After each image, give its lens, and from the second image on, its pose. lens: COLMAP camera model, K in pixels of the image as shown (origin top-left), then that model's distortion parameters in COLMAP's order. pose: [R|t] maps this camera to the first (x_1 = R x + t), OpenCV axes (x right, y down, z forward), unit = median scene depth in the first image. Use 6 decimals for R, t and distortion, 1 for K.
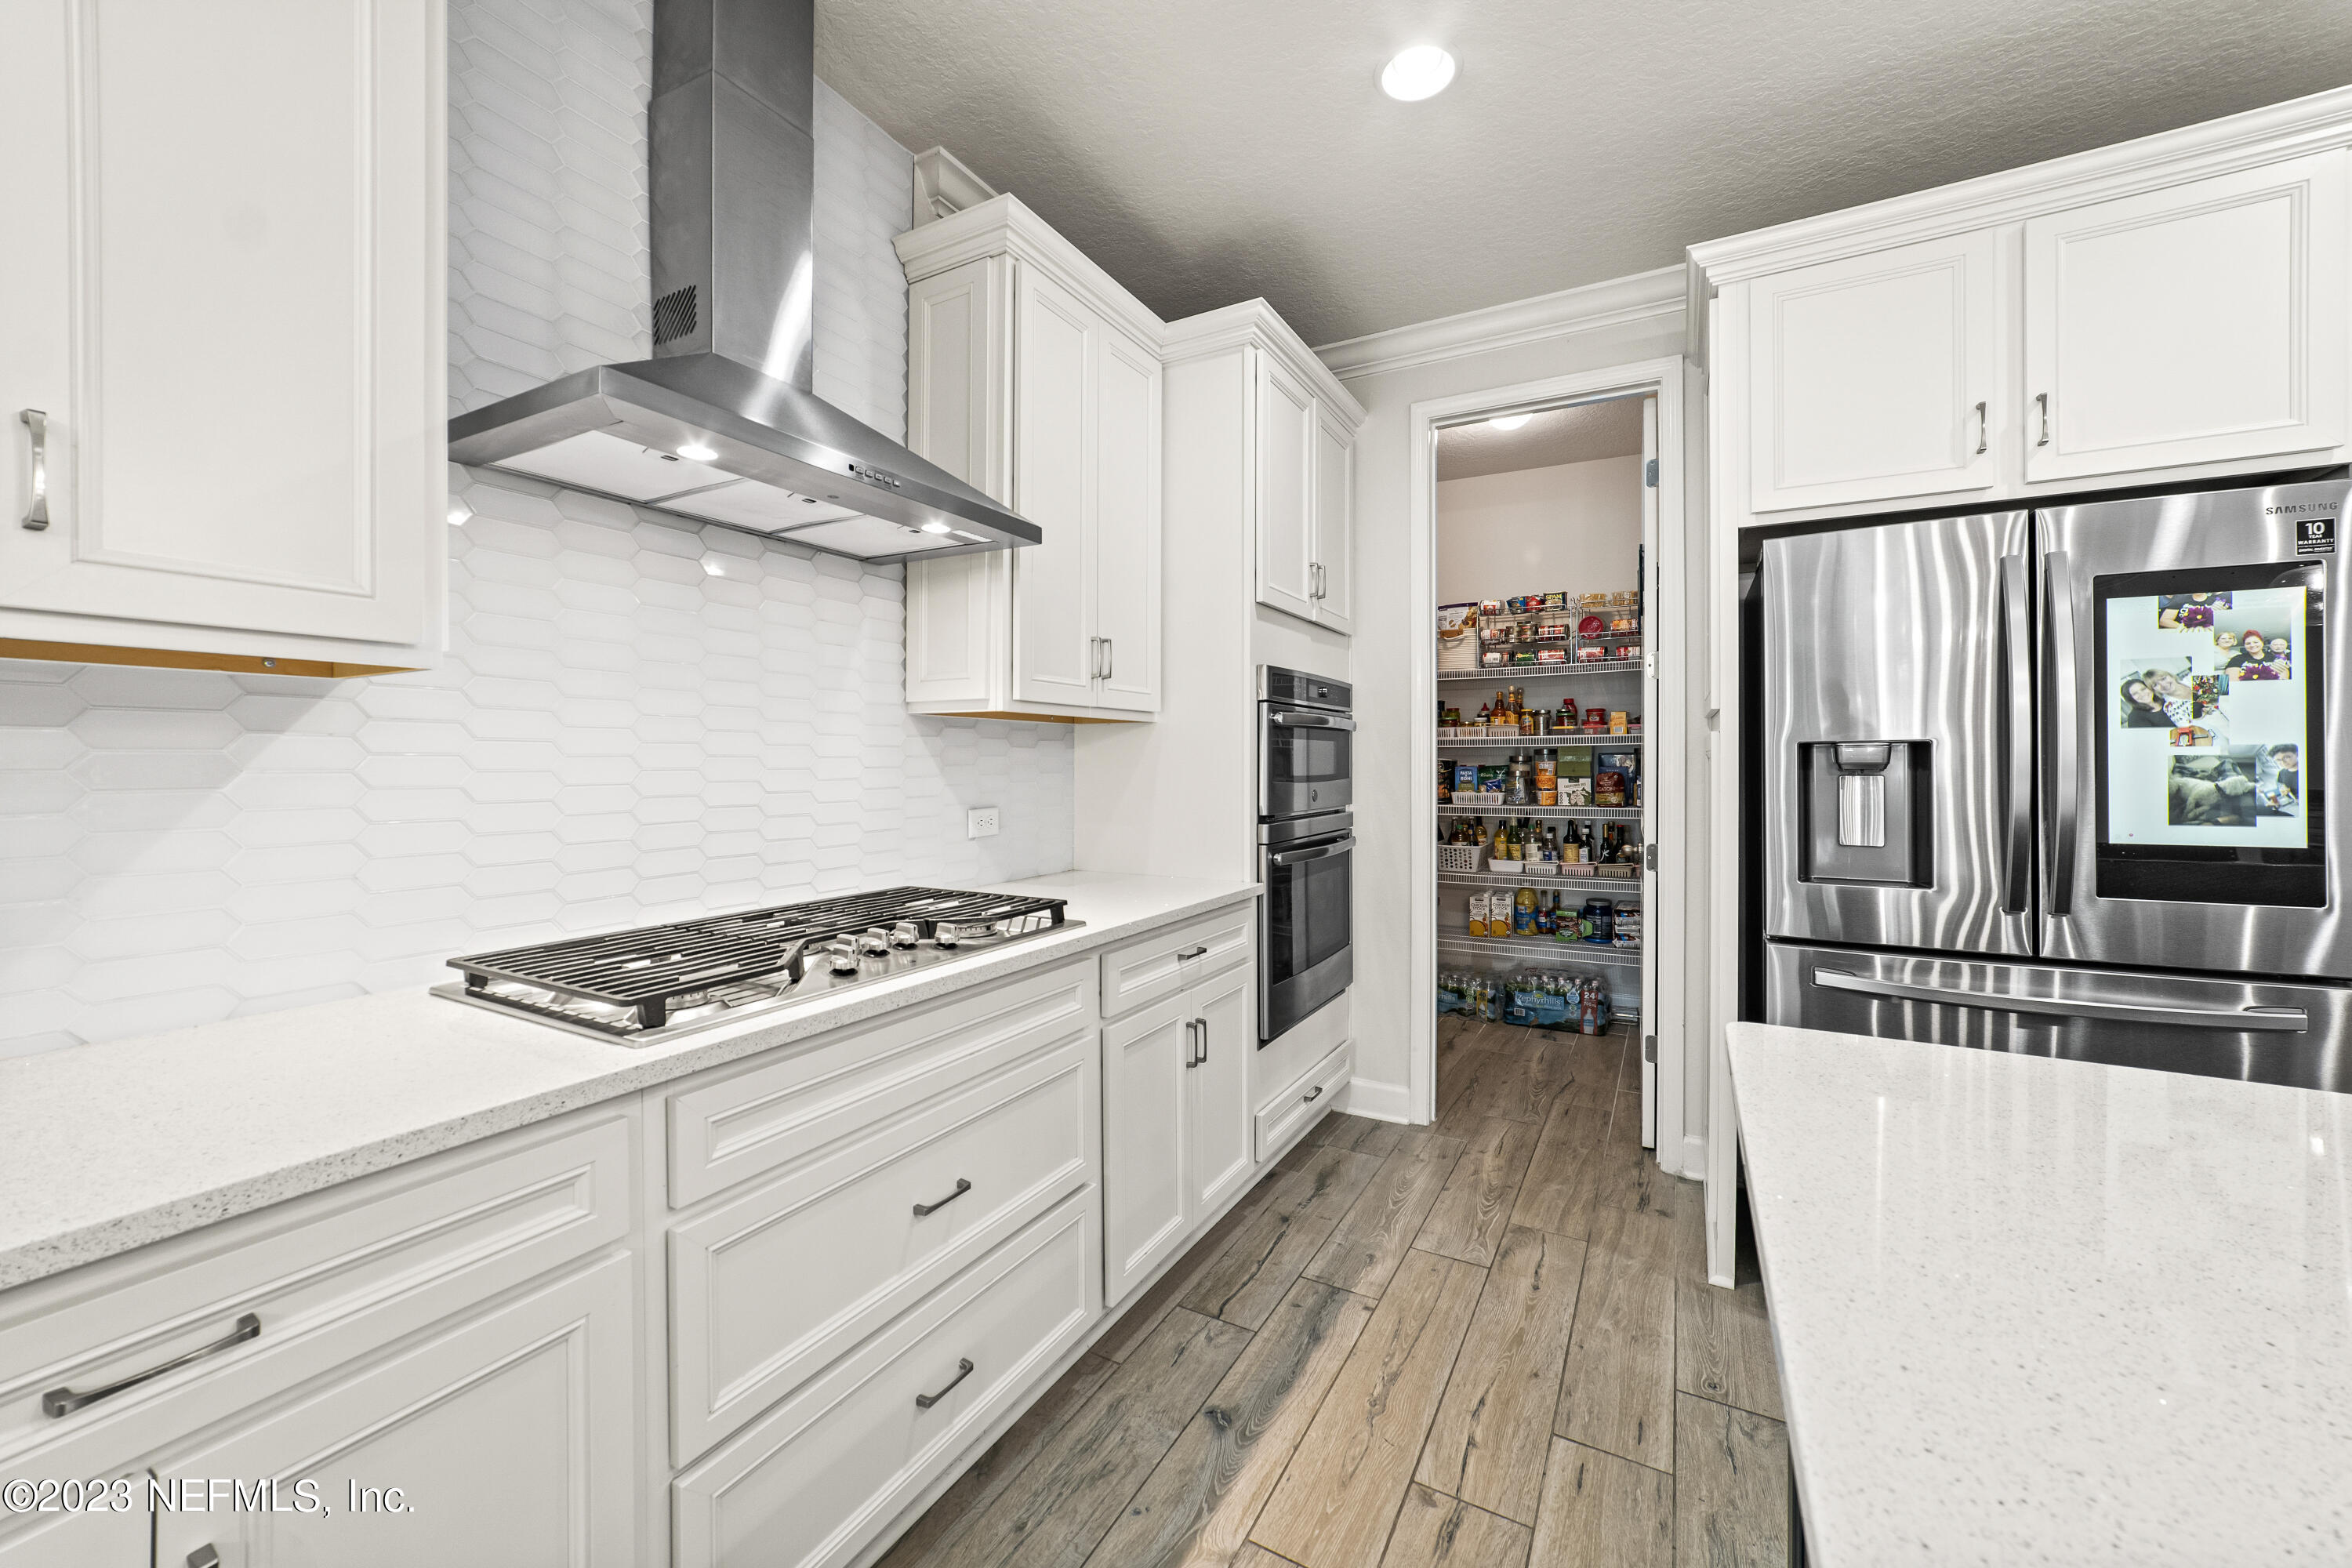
lens RADIAL K [[898.6, 0, 1186.3], [0, 898.6, 774.7], [0, 0, 1]] dist [-0.017887, 0.008756]
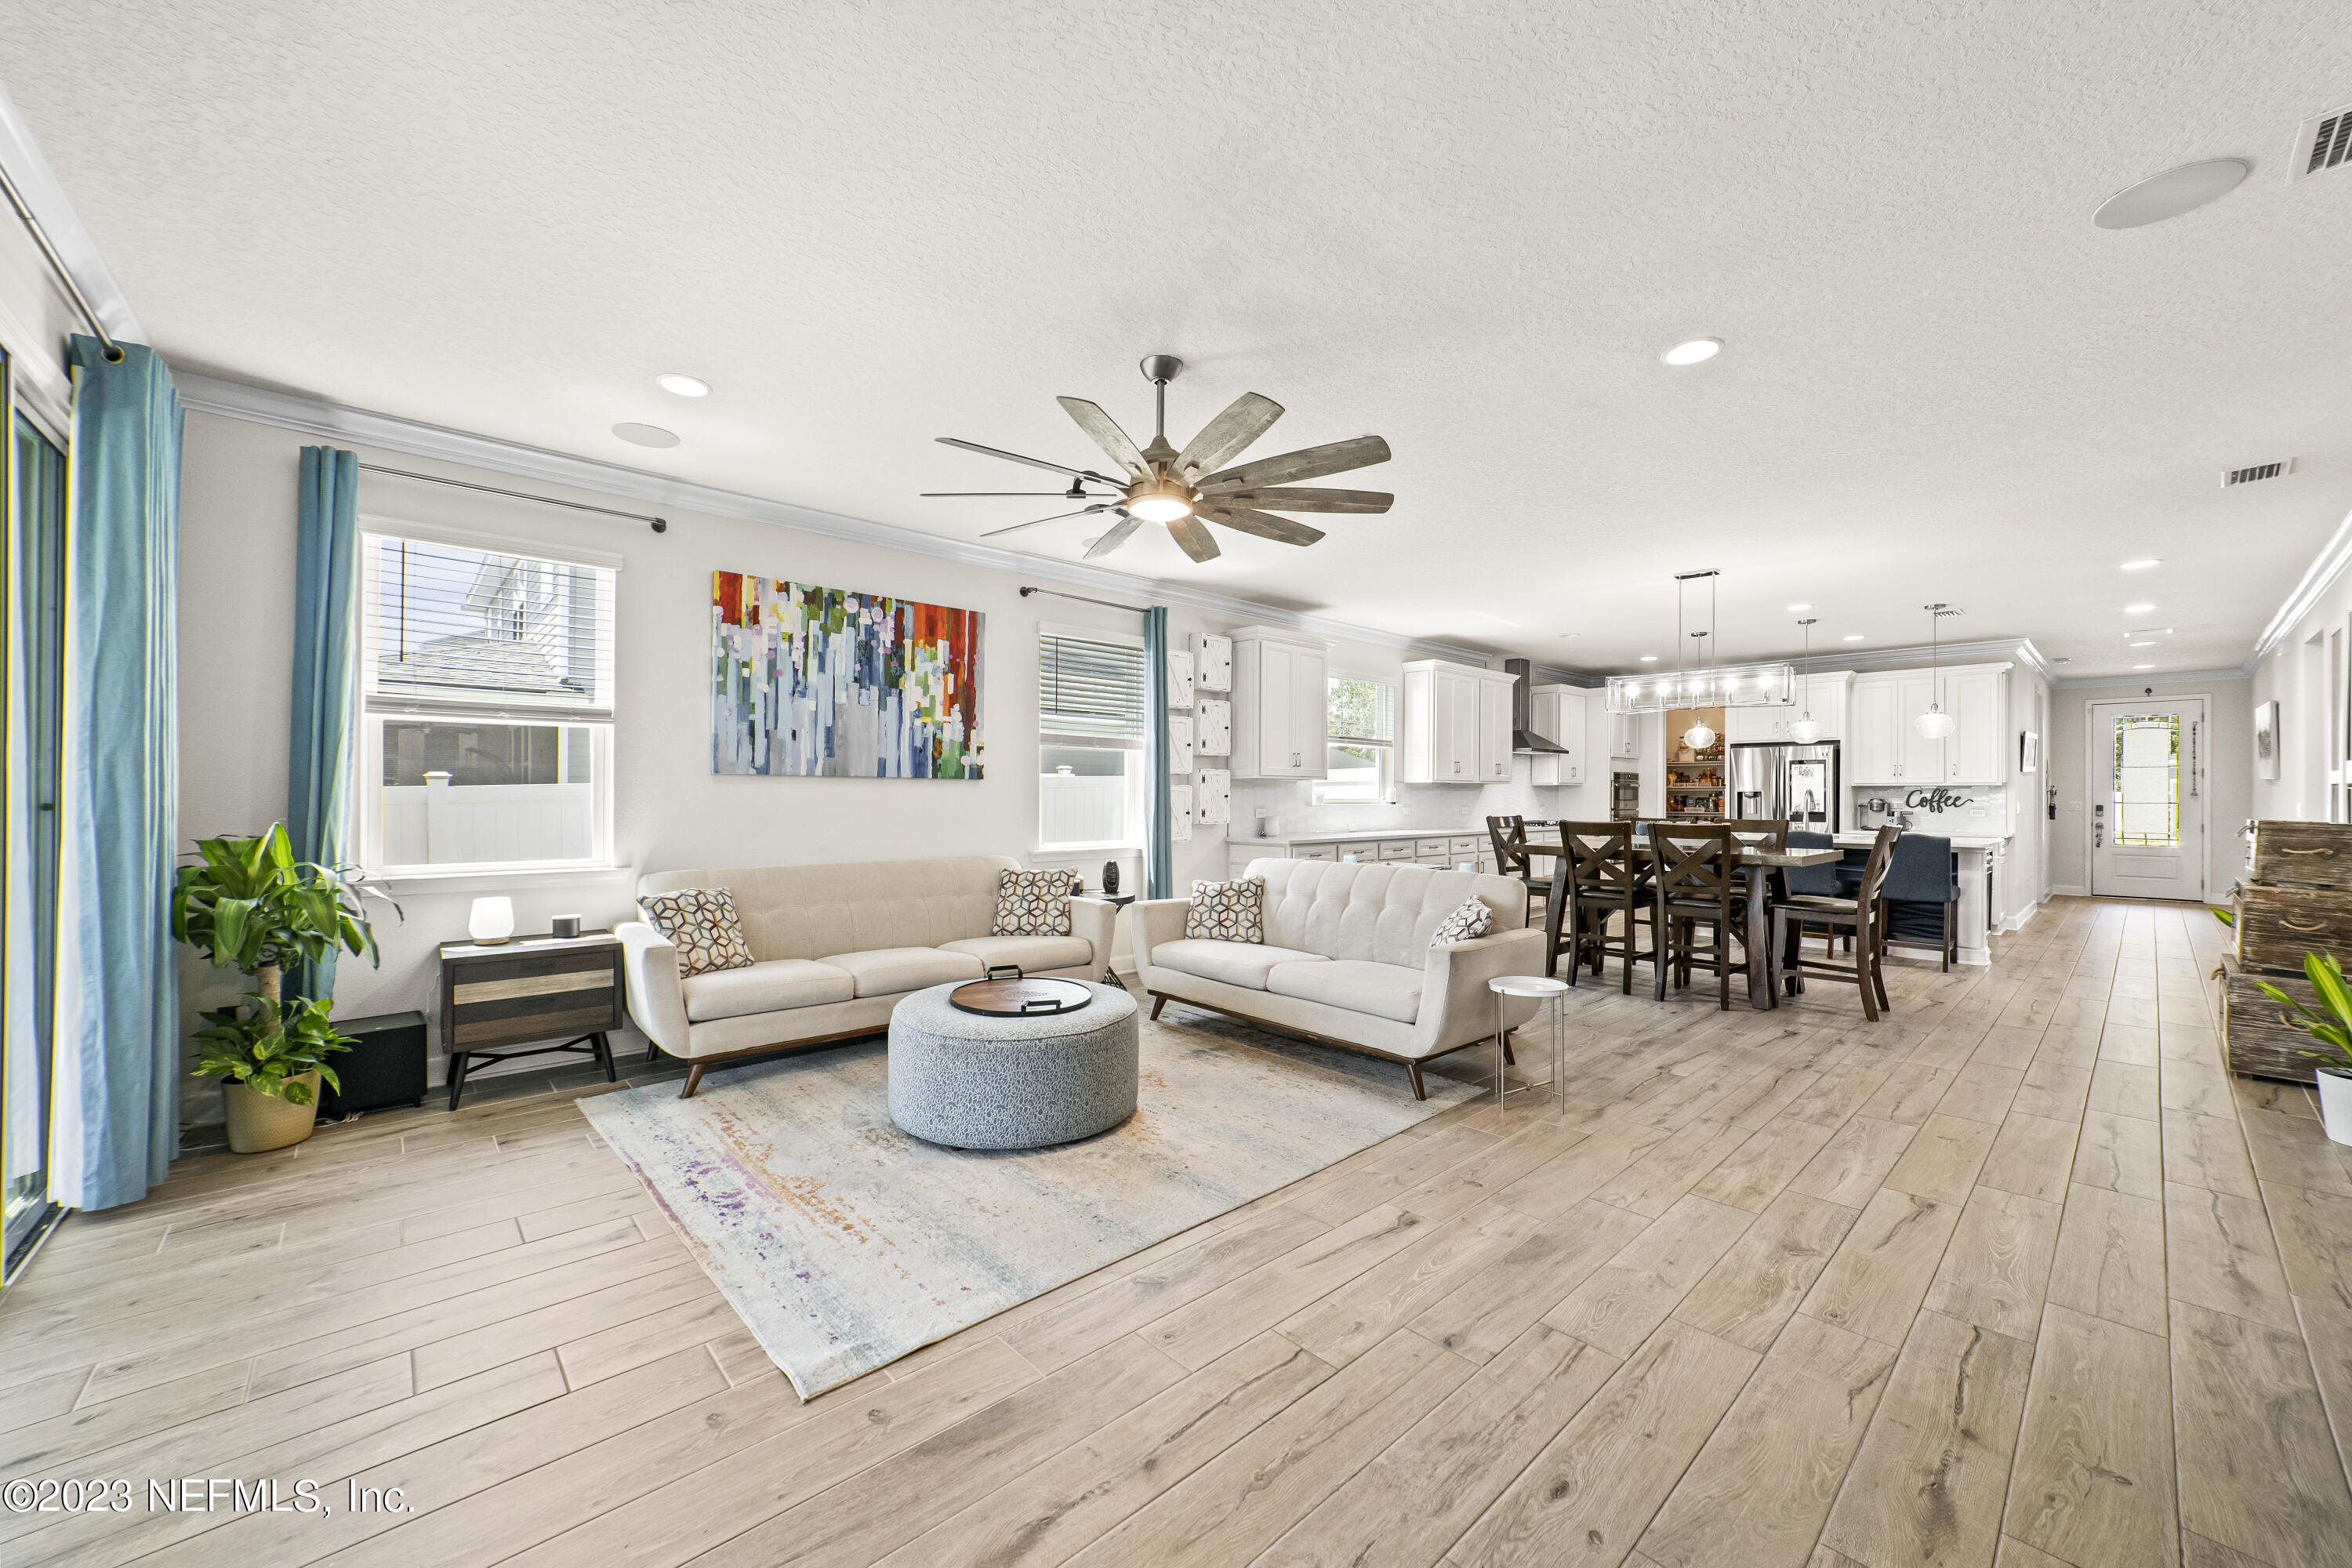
lens RADIAL K [[873.8, 0, 1170.4], [0, 873.8, 790.7], [0, 0, 1]] dist [-0.015264, 0.000333]
pose [[0.943029, 0.001926, -0.332705, -0.528415], [-0.009823, 0.999709, -0.022053, 0.074383], [0.332565, 0.024065, 0.942773, -3.635299]]
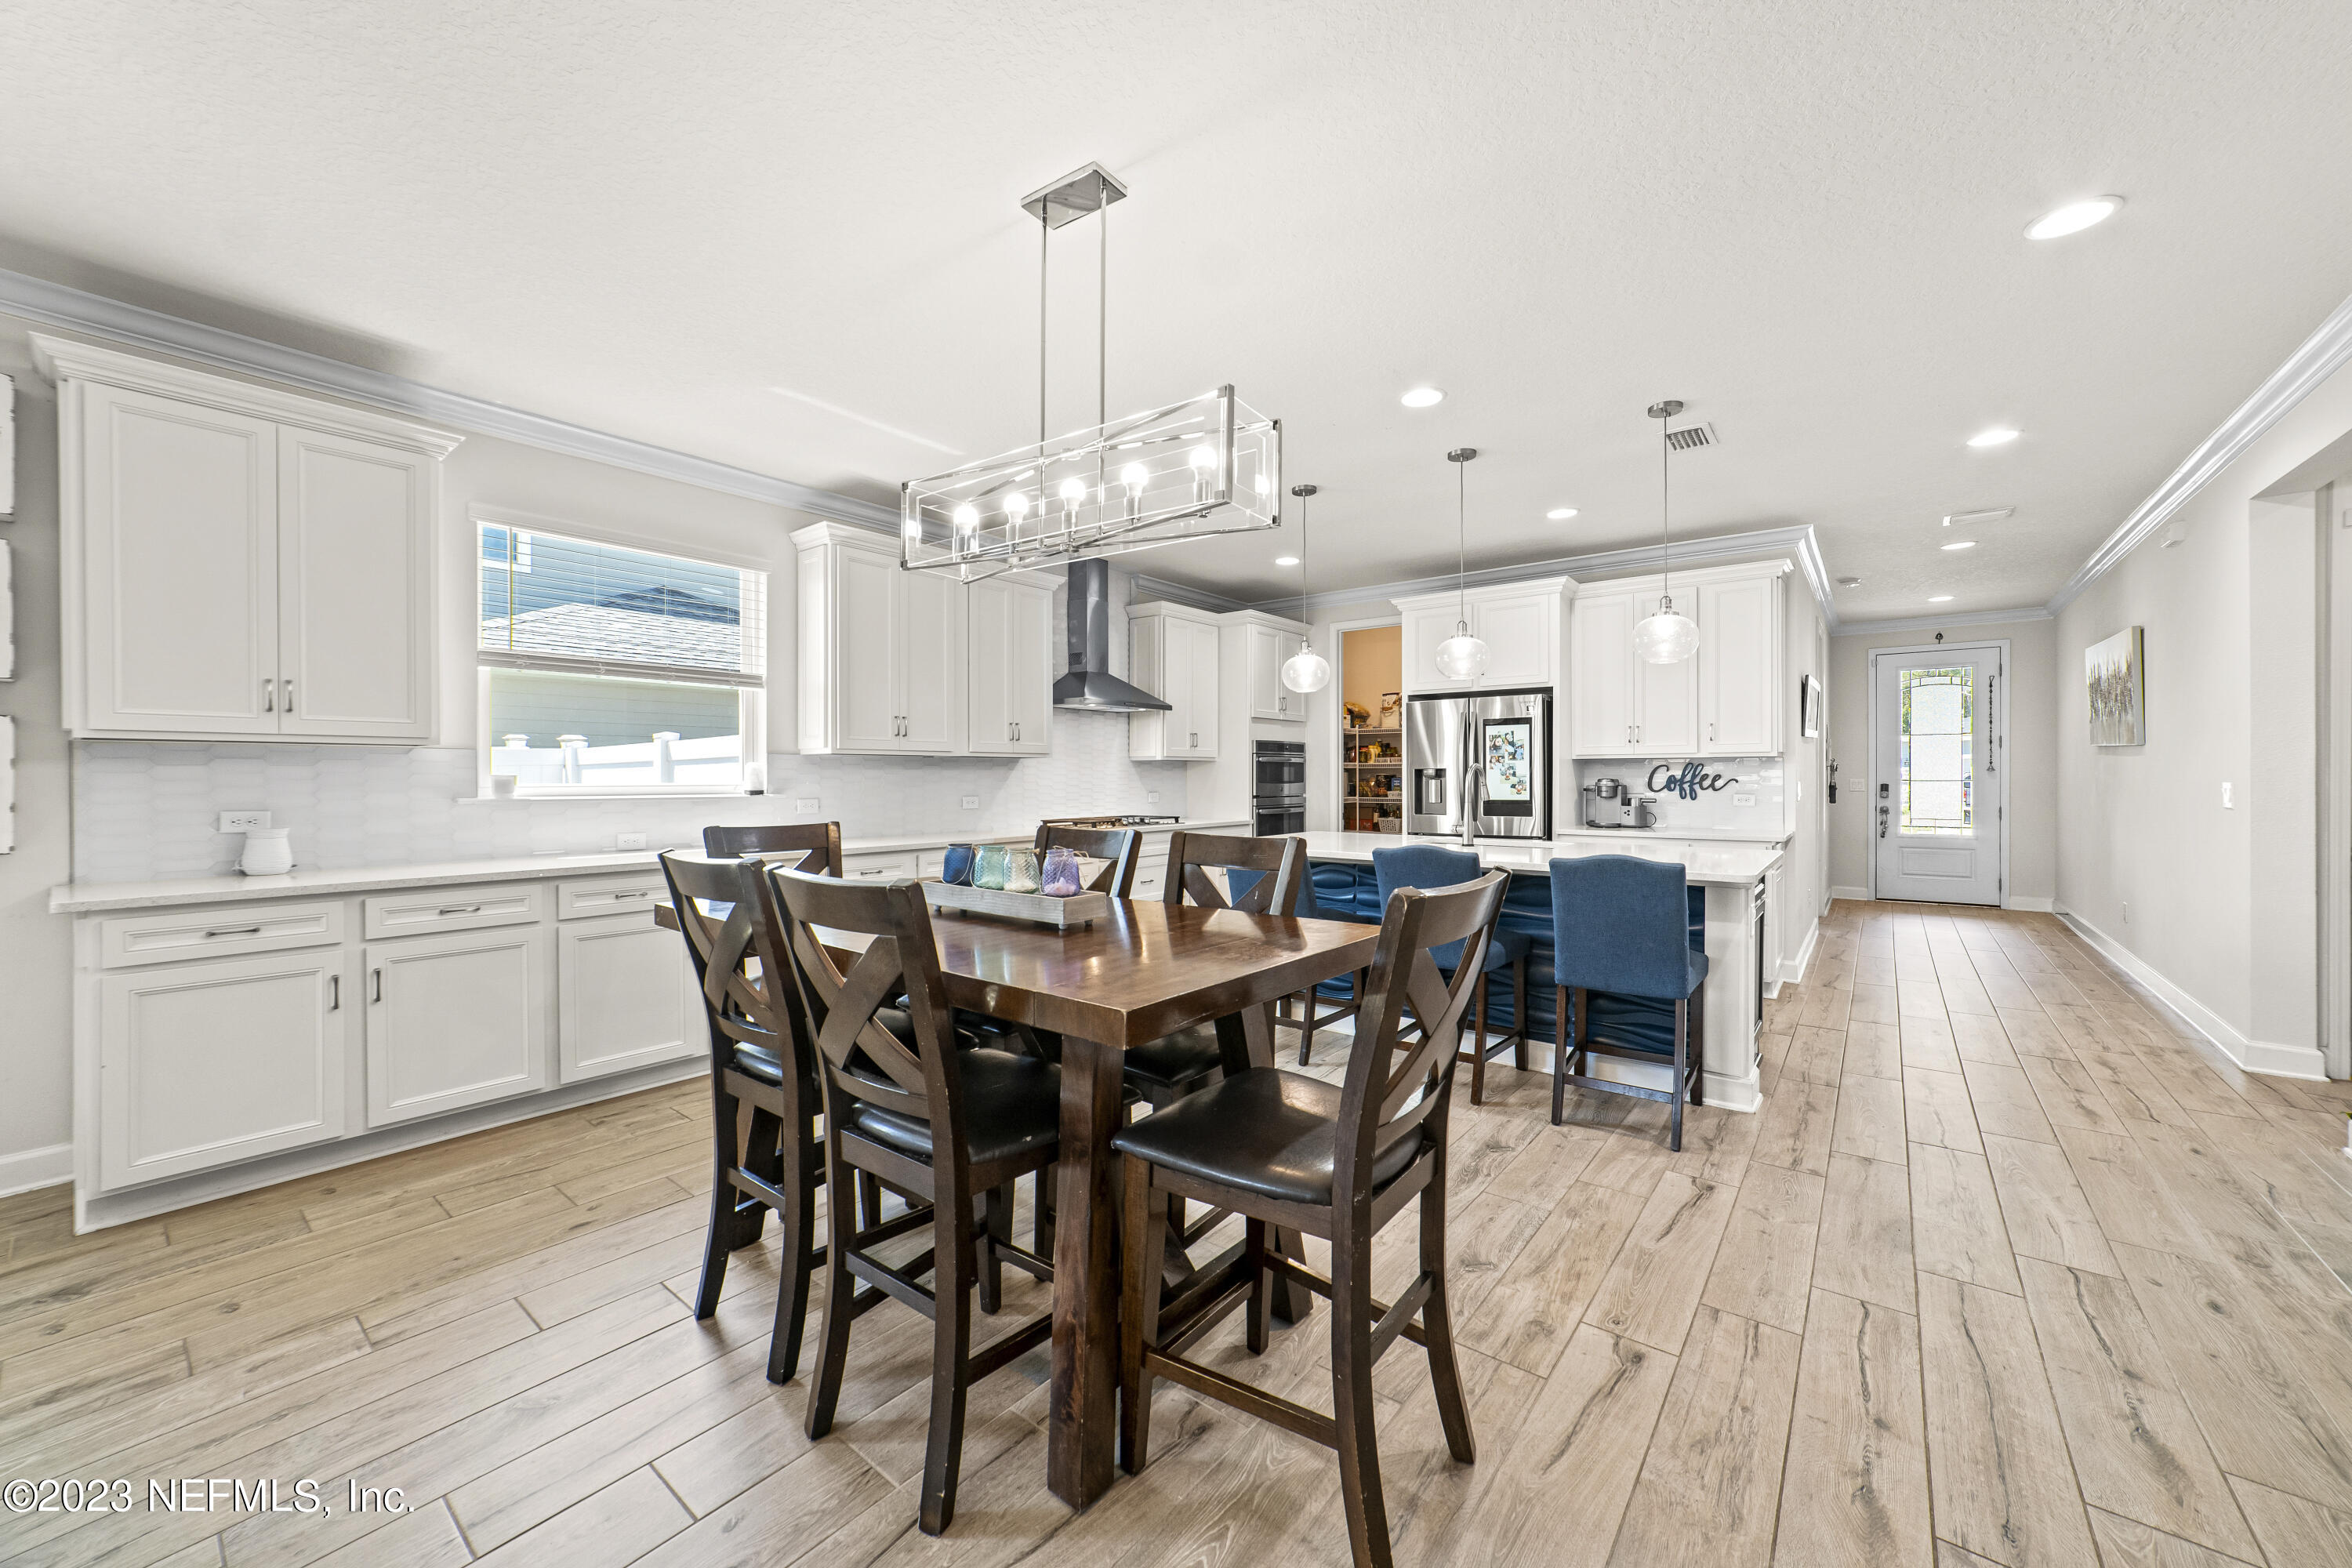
lens RADIAL K [[884.6, 0, 1178.7], [0, 884.6, 777.6], [0, 0, 1]] dist [-0.019975, 0.008215]
pose [[0.986620, -0.003108, -0.163007, 0.311959], [0.000437, 0.999865, -0.016420, 0.034707], [0.163036, 0.016129, 0.986488, -1.757571]]
